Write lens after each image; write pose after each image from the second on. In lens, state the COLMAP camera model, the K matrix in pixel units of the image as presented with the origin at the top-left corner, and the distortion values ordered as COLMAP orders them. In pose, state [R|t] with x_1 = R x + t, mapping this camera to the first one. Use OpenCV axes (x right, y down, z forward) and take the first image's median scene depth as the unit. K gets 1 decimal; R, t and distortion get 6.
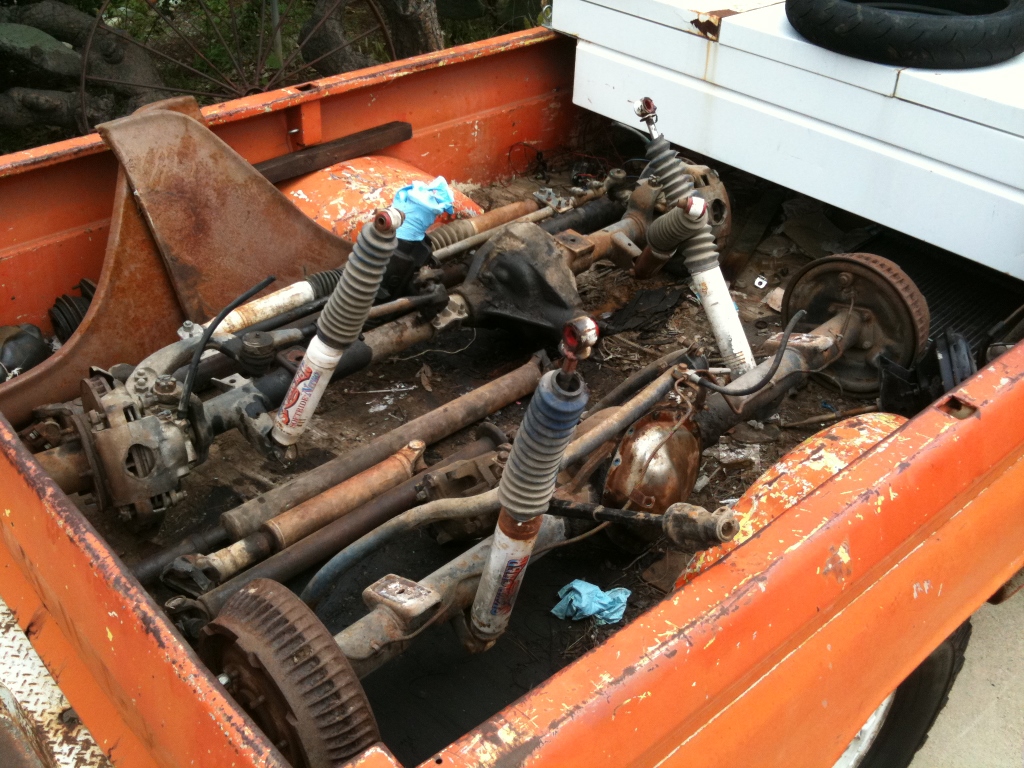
lens RADIAL K [[1086.5, 0, 512.0], [0, 1086.5, 384.0], [0, 0, 1]] dist [0.116427, -0.390440]
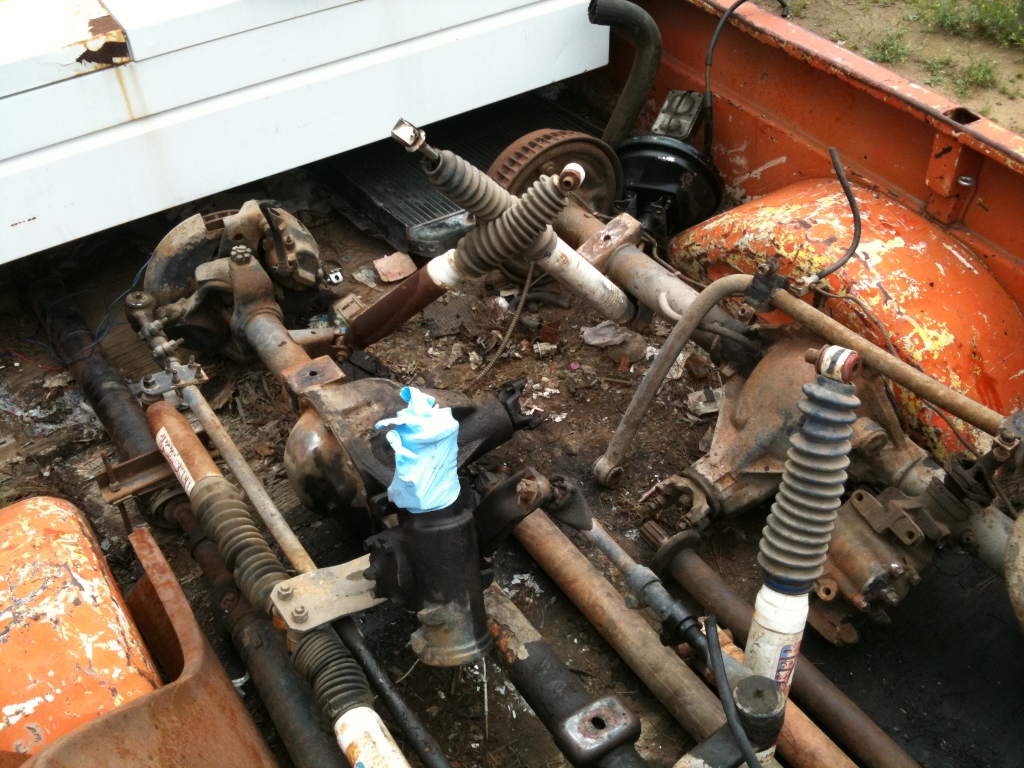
lens RADIAL K [[1086.5, 0, 512.0], [0, 1086.5, 384.0], [0, 0, 1]] dist [0.116427, -0.390440]
pose [[0.161810, -0.679537, 0.715575, -0.405967], [0.586184, 0.649523, 0.484260, -0.373036], [-0.793855, 0.341100, 0.503433, 0.529461]]
